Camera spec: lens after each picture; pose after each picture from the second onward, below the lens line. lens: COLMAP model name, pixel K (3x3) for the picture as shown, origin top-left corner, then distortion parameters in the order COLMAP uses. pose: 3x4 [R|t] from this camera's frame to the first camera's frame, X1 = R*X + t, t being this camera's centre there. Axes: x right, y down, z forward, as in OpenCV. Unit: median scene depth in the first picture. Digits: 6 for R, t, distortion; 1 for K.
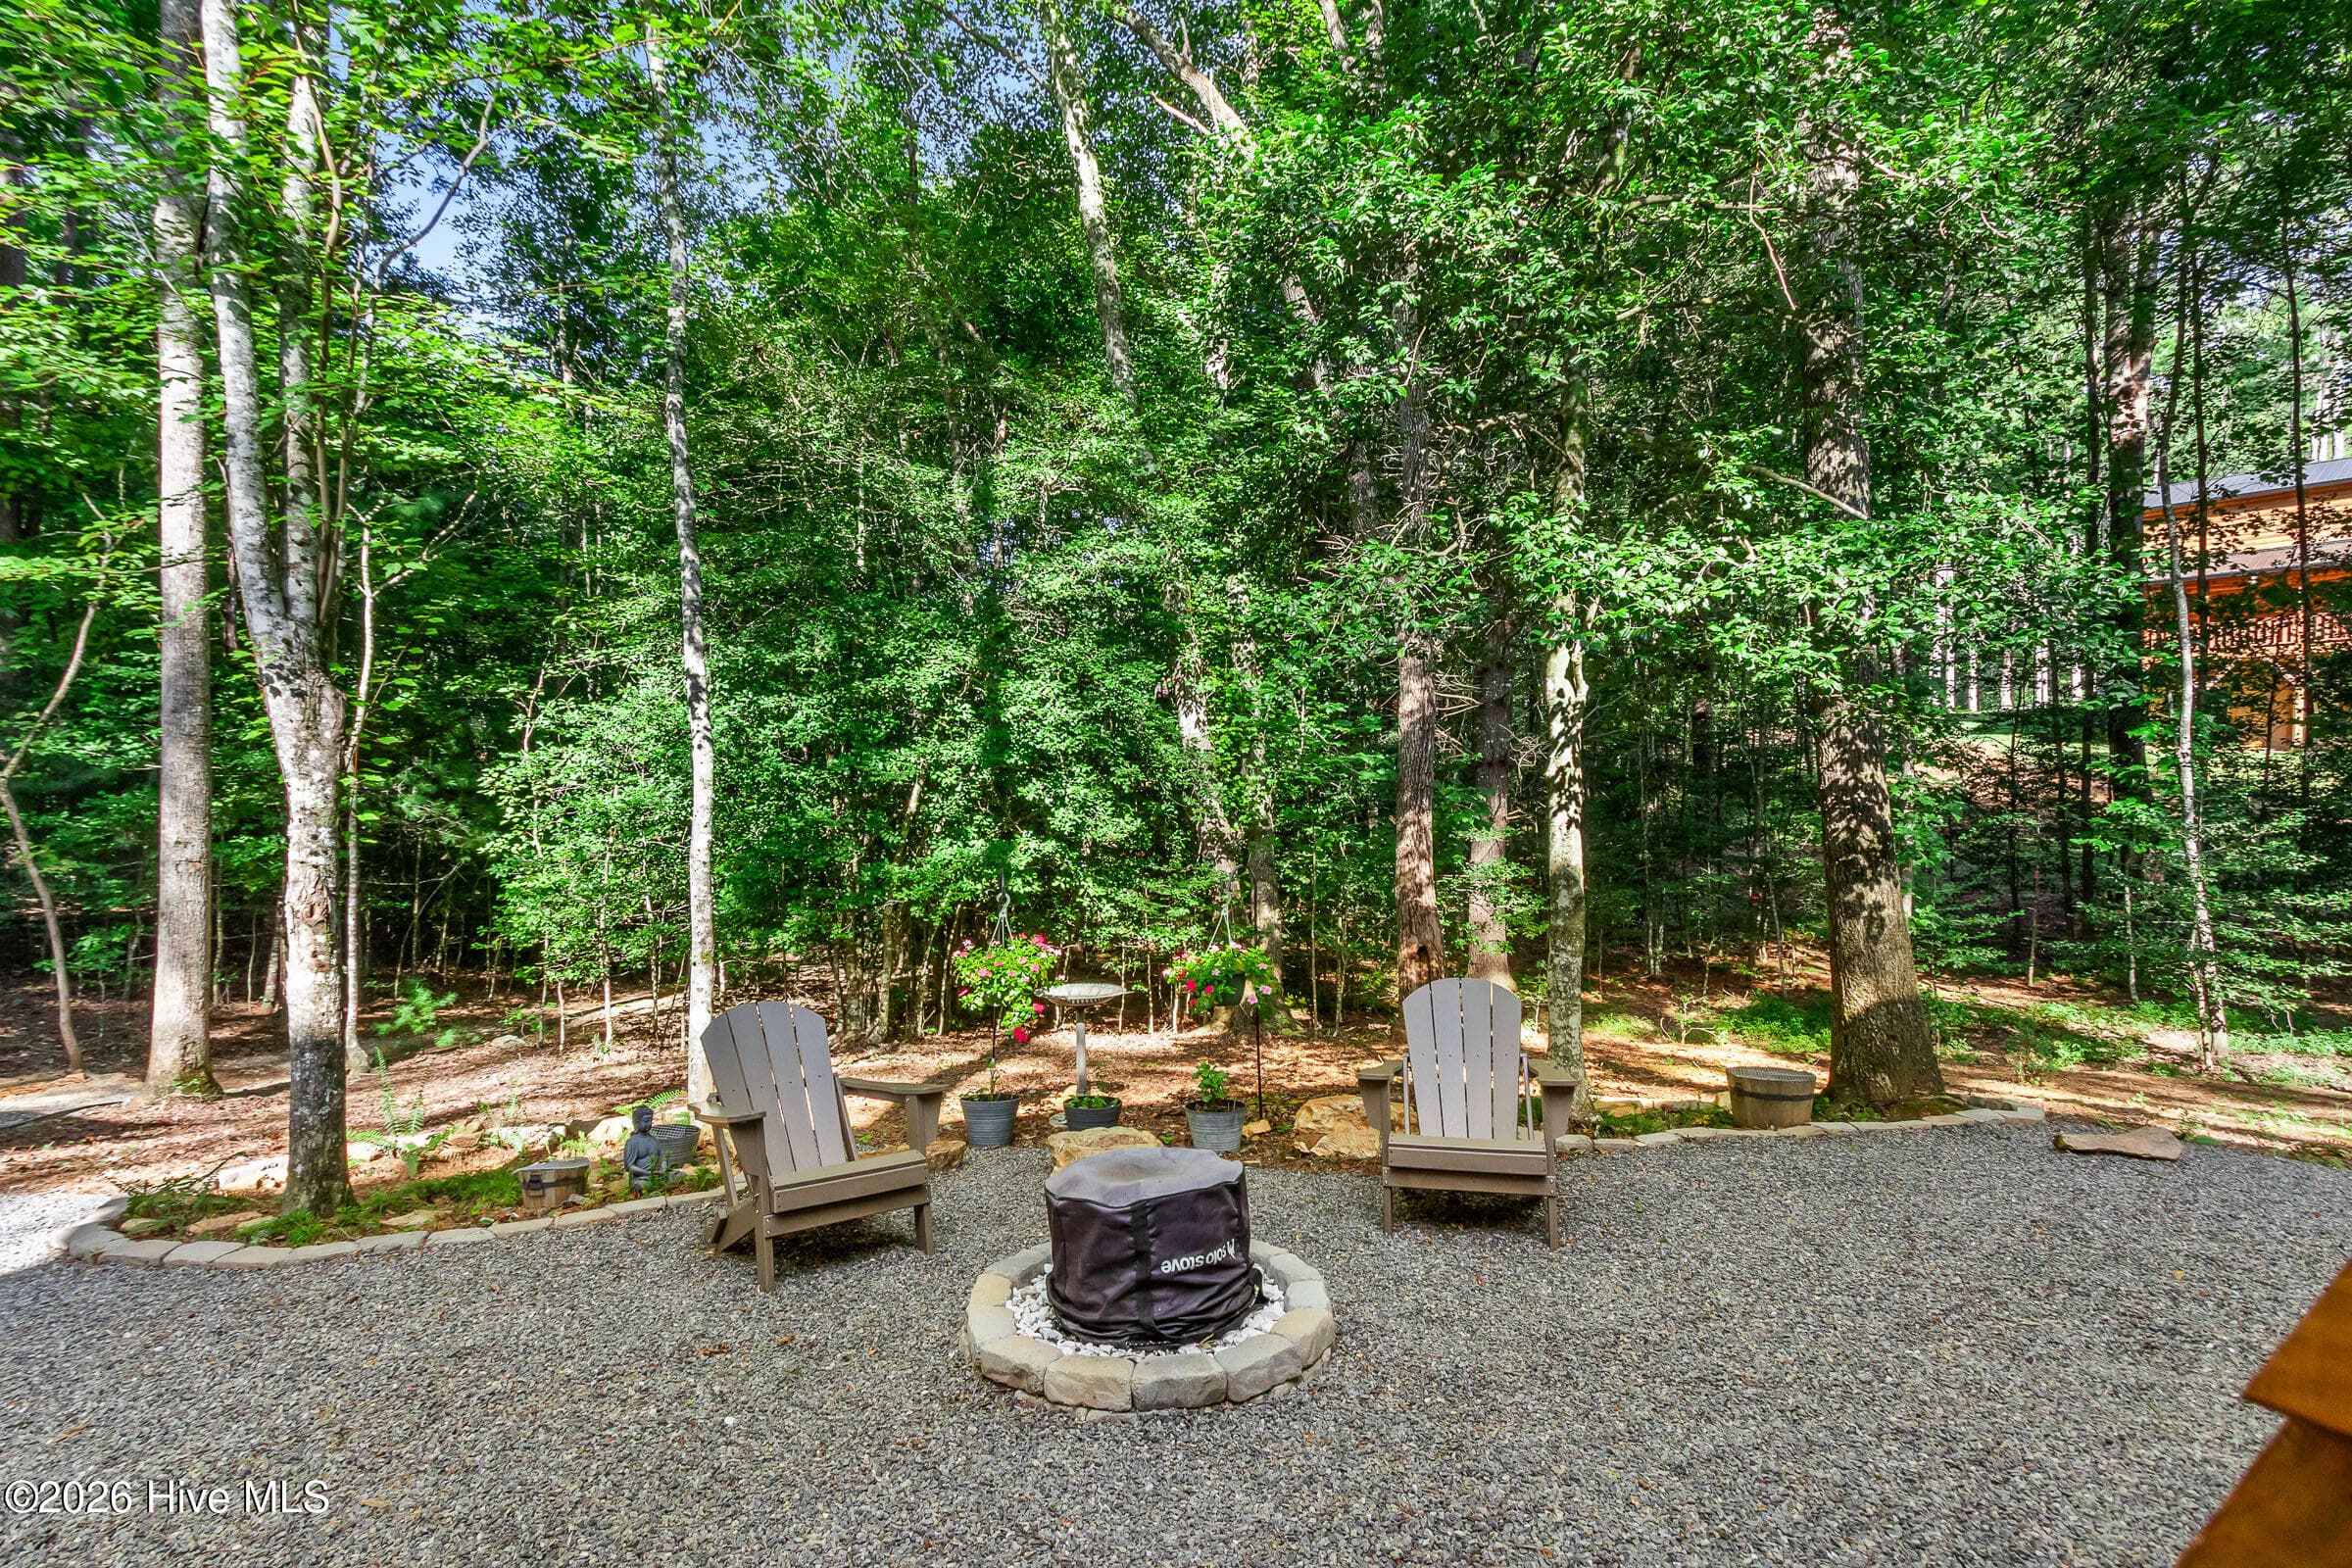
lens RADIAL K [[1121.3, 0, 1177.1], [0, 1121.3, 823.7], [0, 0, 1]] dist [0.005968, 0.000757]
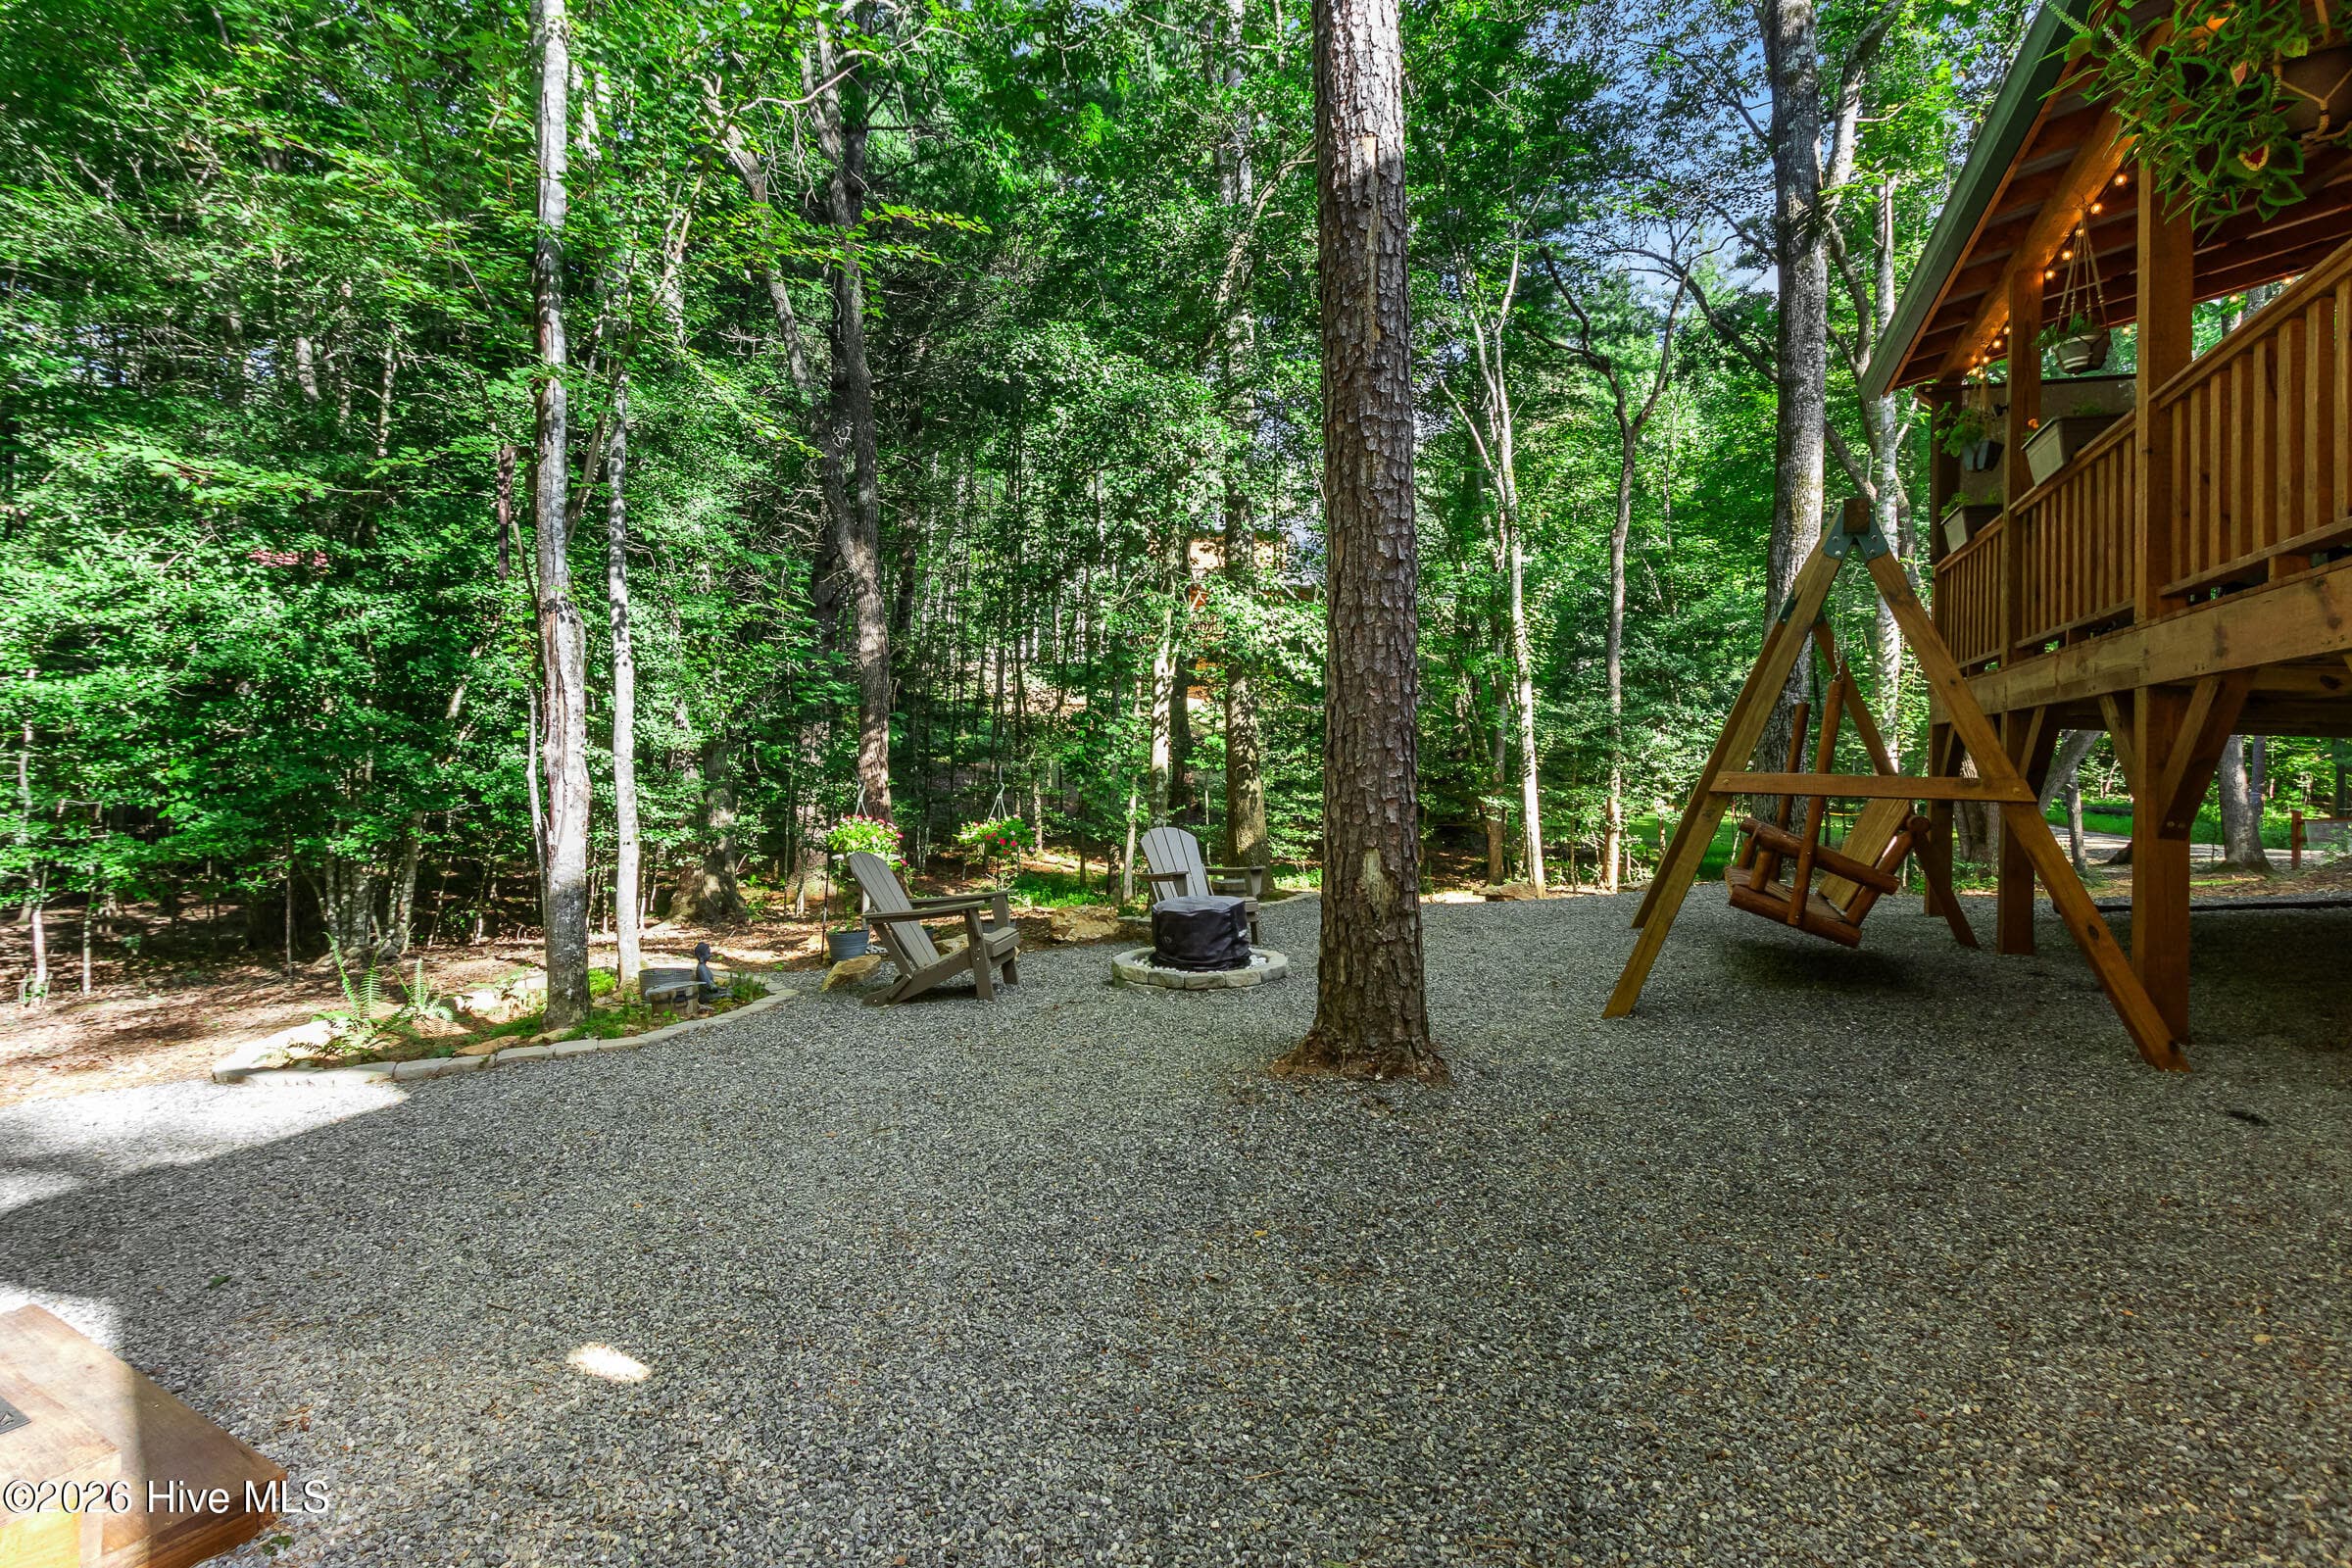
lens RADIAL K [[1072.9, 0, 1176.0], [0, 1072.9, 784.0], [0, 0, 1]] dist [-0.001072, 0.000050]
pose [[0.736664, -0.002609, 0.676254, -0.673850], [-0.023412, 0.999295, 0.029359, 0.010544], [-0.675854, -0.037460, 0.736083, -0.219367]]
